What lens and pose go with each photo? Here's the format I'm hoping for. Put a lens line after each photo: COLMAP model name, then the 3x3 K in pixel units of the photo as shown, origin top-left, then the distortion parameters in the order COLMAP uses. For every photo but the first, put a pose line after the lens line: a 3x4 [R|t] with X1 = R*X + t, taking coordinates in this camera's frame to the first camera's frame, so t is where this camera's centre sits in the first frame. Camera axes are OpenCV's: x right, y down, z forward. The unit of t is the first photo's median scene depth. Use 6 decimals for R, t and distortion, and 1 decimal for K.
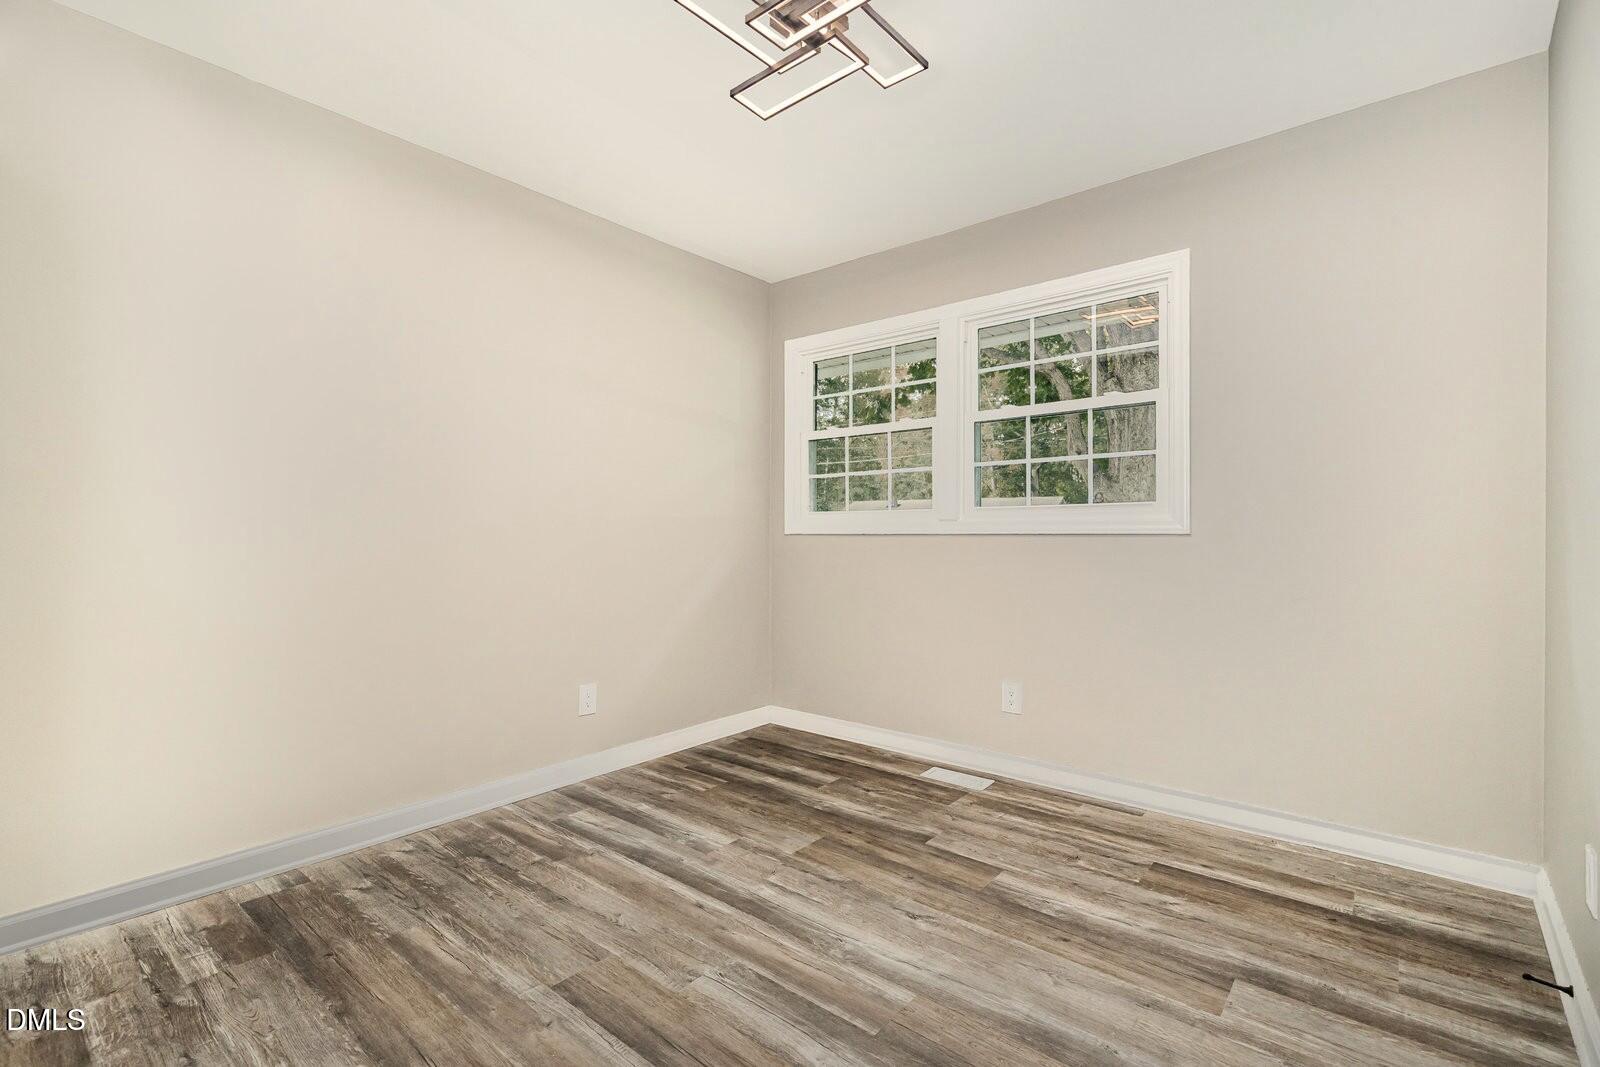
lens RADIAL K [[722.9, 0, 800.0], [0, 722.9, 533.5], [0, 0, 1]] dist [0.008628, -0.001205]
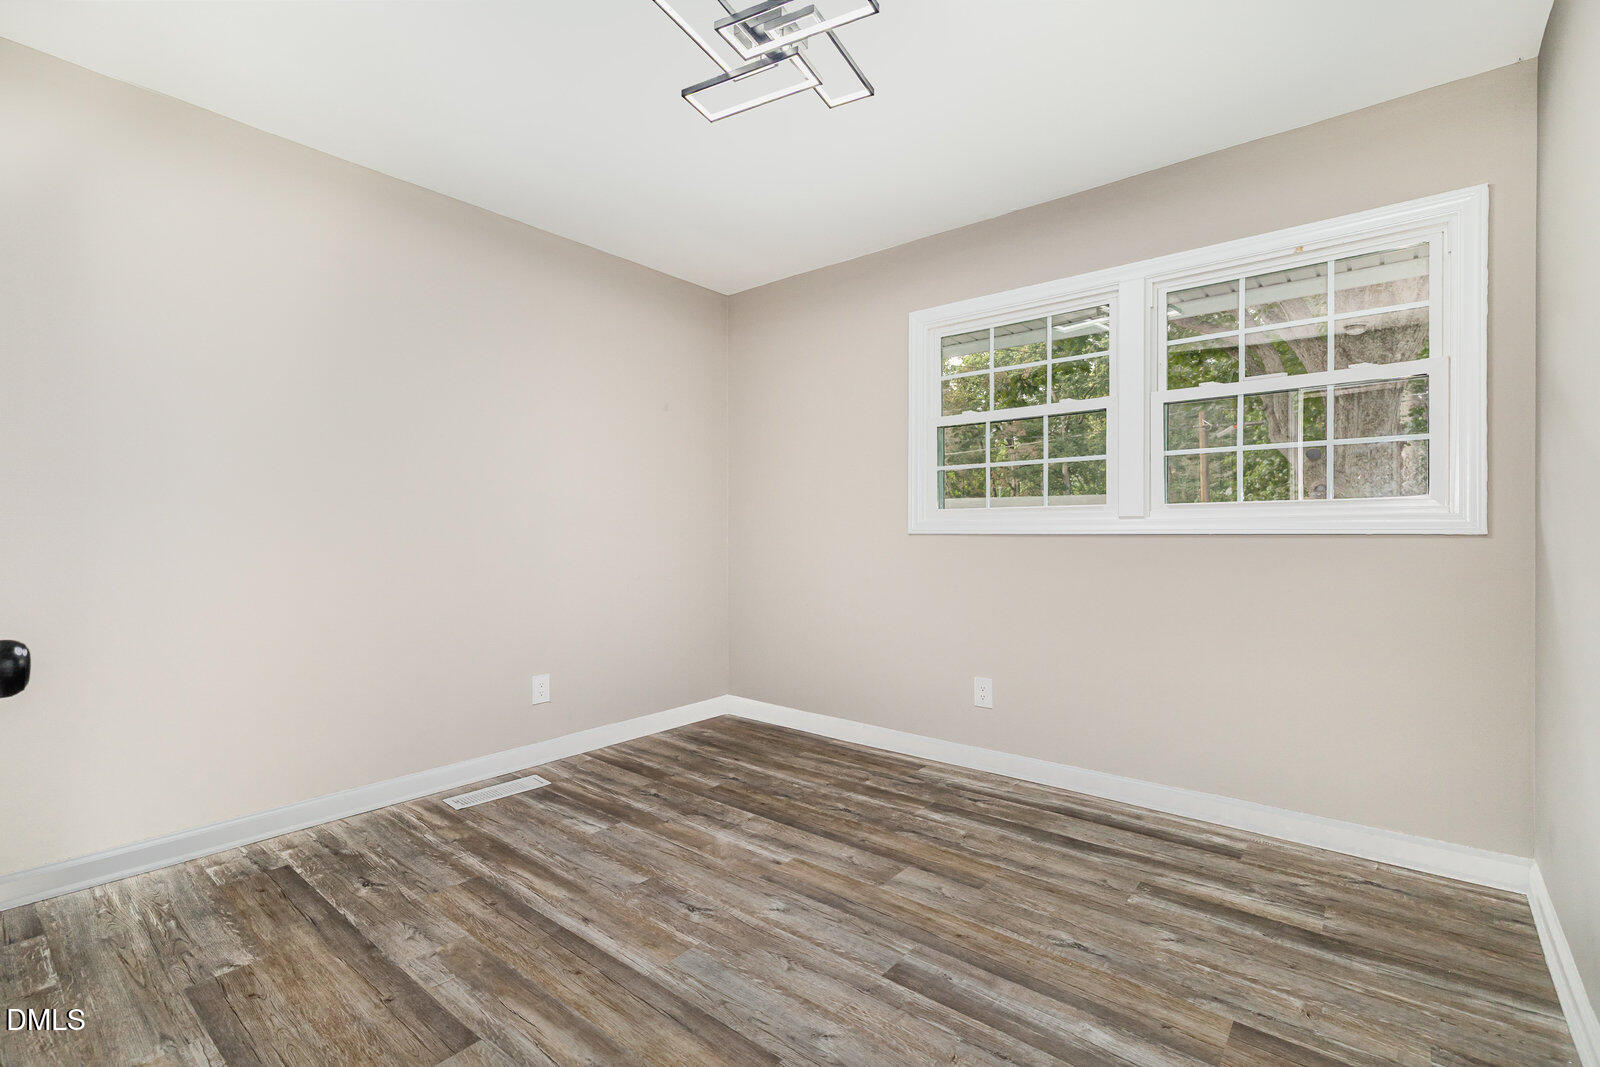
lens RADIAL K [[701.6, 0, 800.0], [0, 701.6, 533.5], [0, 0, 1]] dist [0.023015, -0.000174]
pose [[0.999440, 0.000609, 0.033468, -0.202130], [-0.000604, 1.000000, -0.000135, 0.000404], [-0.033468, 0.000115, 0.999440, 0.172106]]
